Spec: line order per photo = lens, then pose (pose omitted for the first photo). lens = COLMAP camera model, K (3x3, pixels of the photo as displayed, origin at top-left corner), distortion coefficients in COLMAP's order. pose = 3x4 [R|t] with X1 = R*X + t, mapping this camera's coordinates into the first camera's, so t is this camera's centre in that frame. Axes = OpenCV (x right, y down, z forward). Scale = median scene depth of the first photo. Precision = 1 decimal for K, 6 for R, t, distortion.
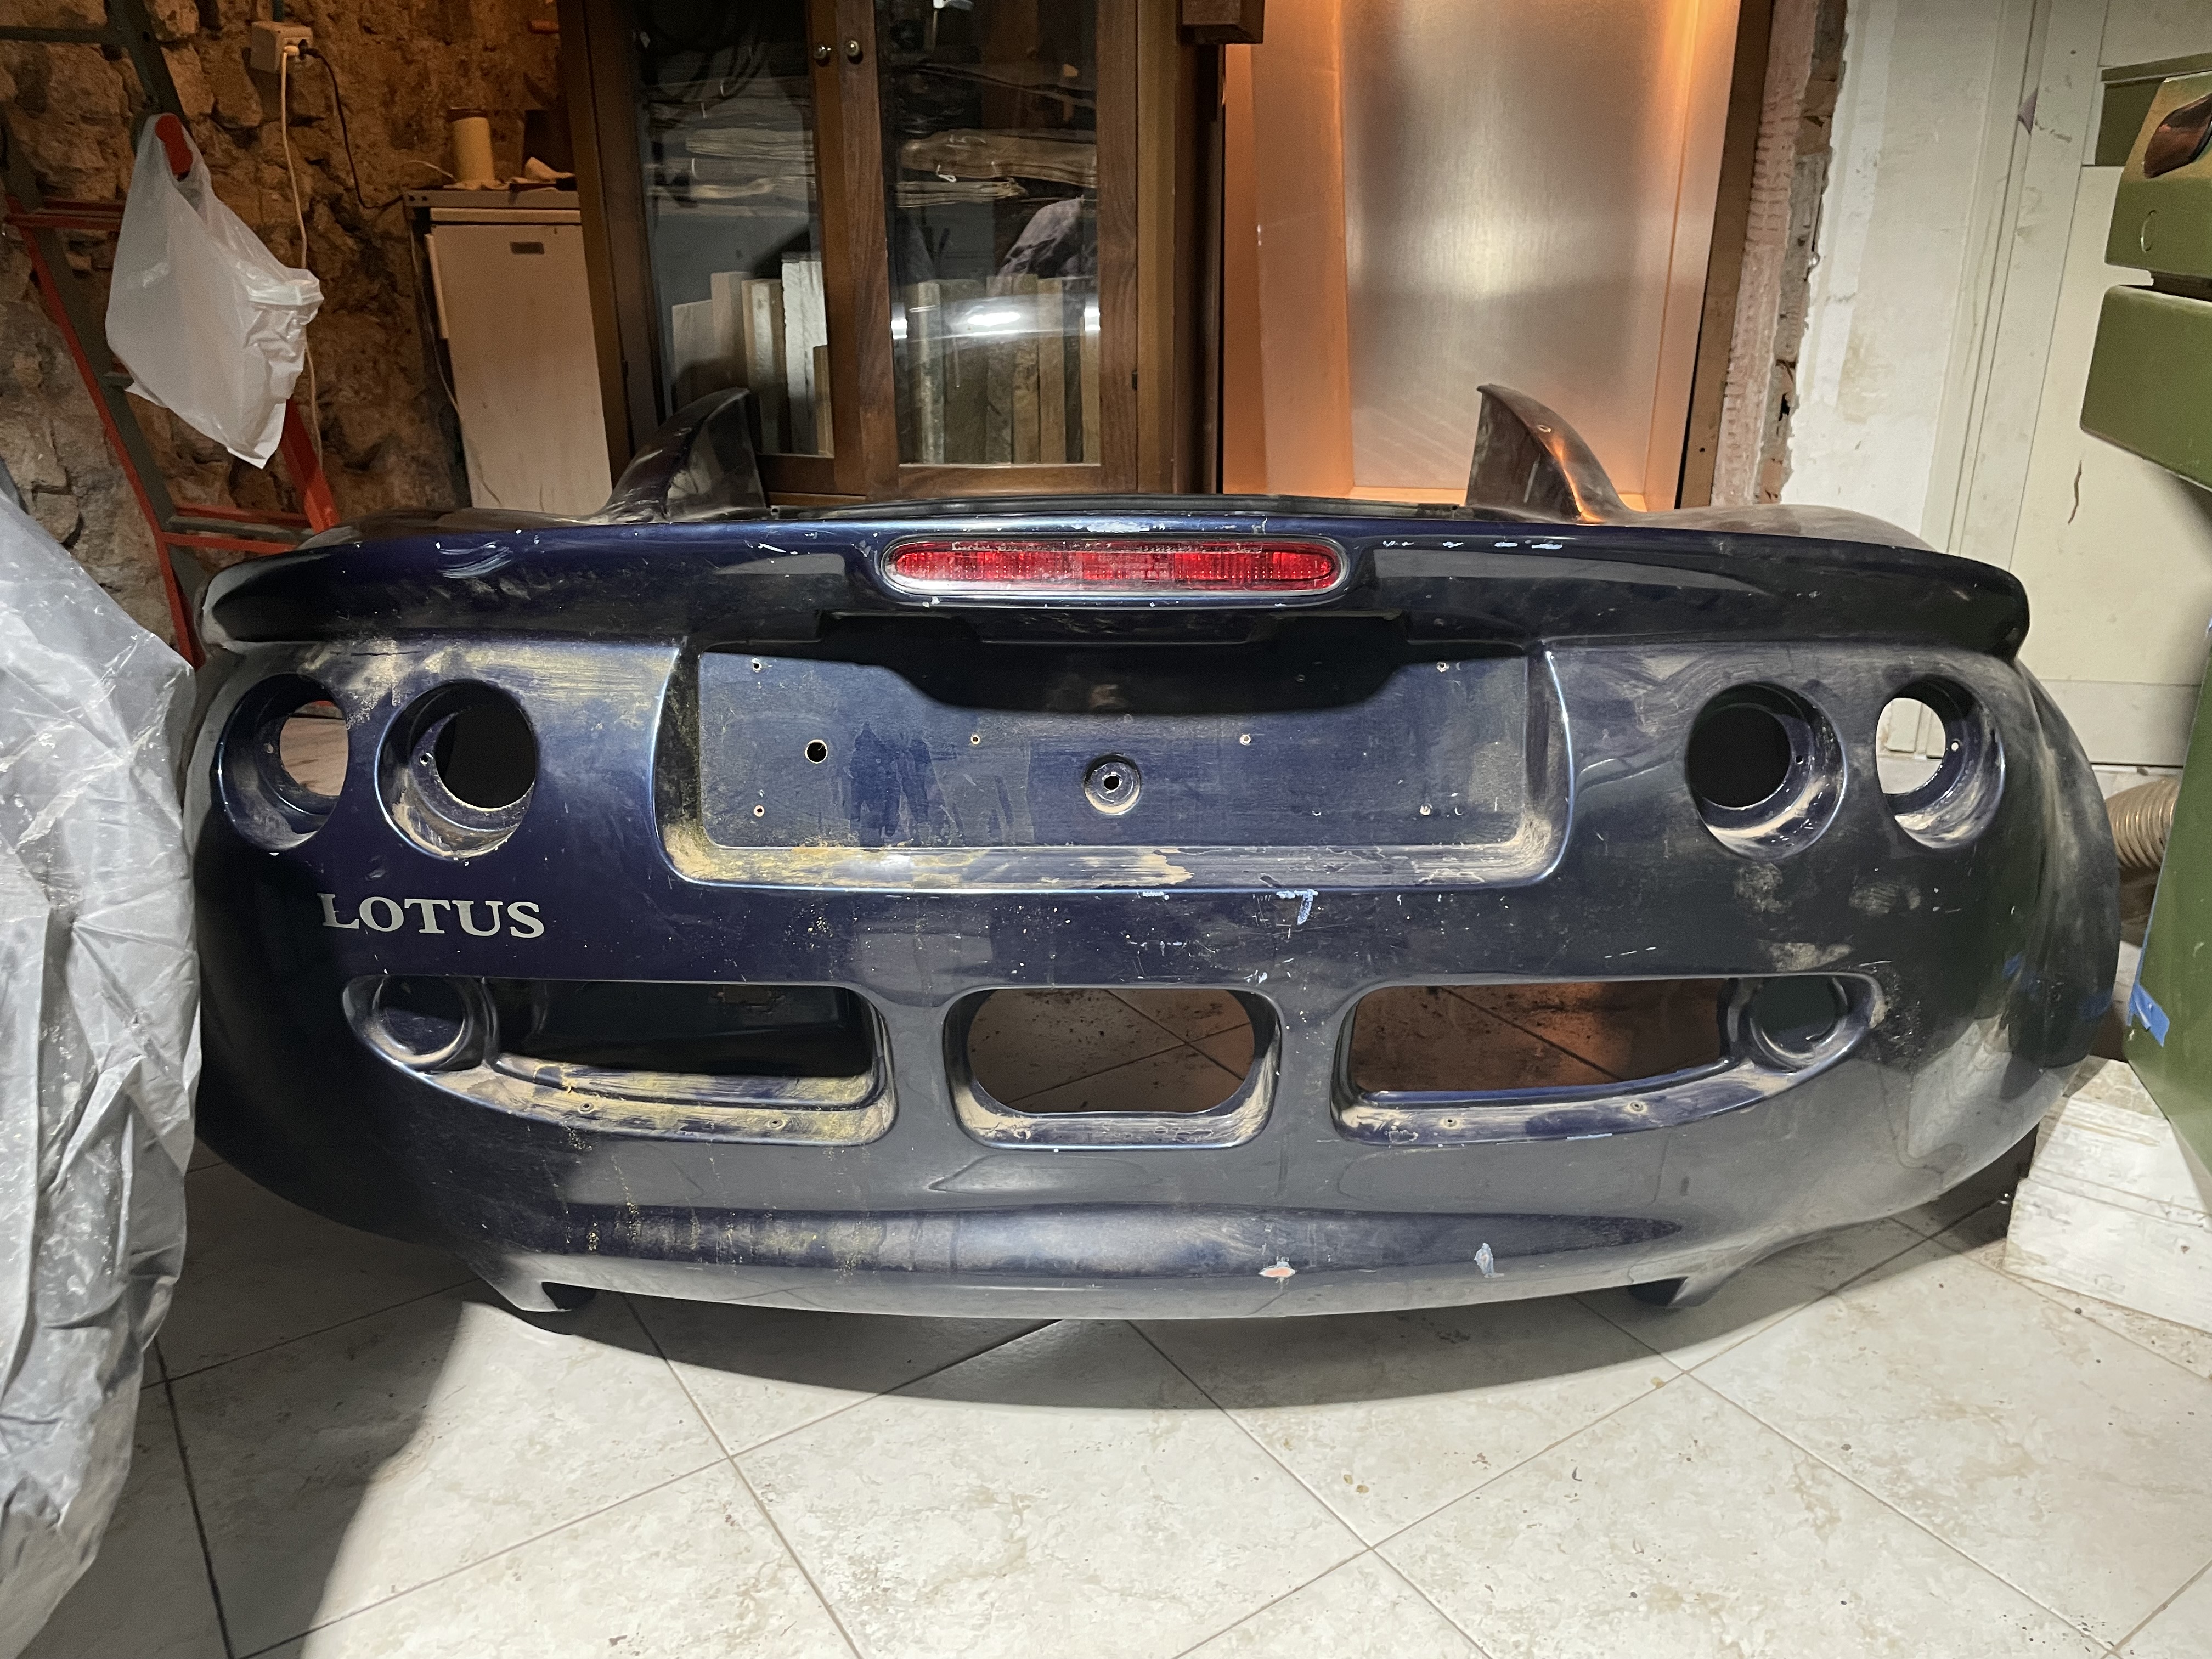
lens RADIAL K [[1709.0, 0, 1106.0], [0, 1709.0, 829.5], [0, 0, 1]] dist [0.055588, -0.098133]
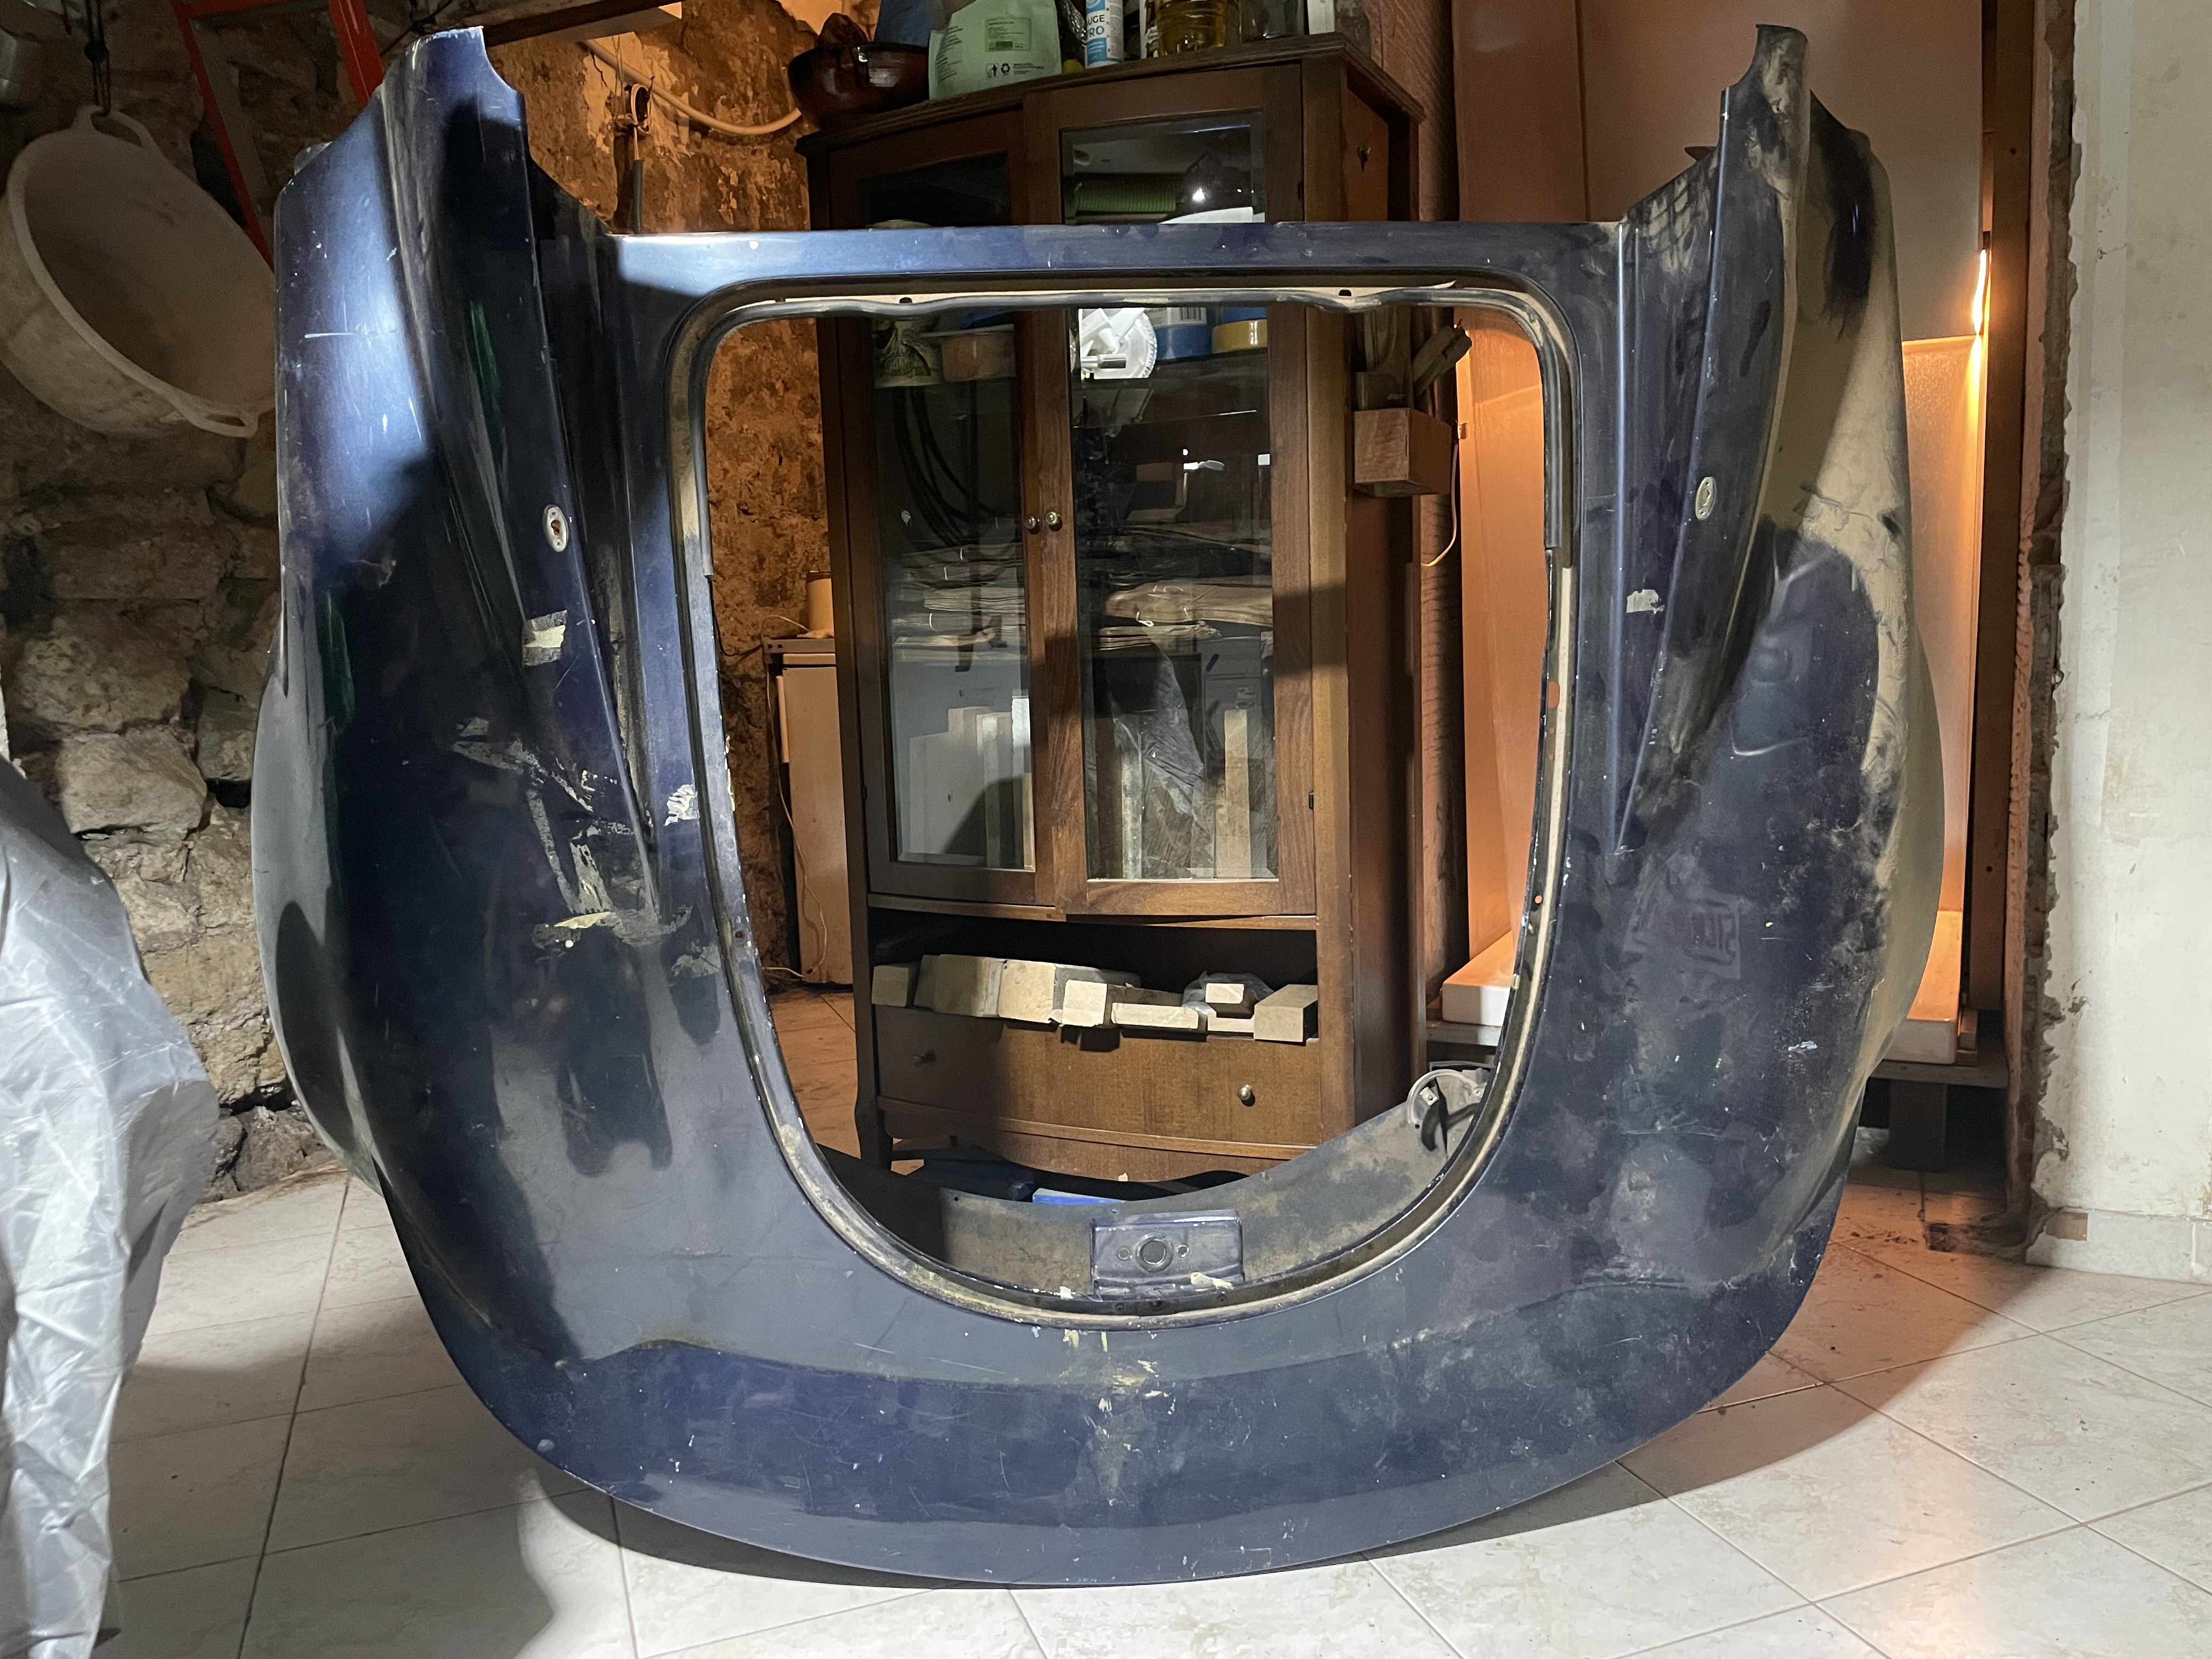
lens RADIAL K [[1709.0, 0, 1106.0], [0, 1709.0, 829.5], [0, 0, 1]] dist [0.055588, -0.098133]
pose [[0.965720, 0.002661, -0.259574, 0.155531], [-0.061443, 0.973876, -0.218612, -0.011576], [0.252211, 0.227067, 0.940654, 0.001765]]
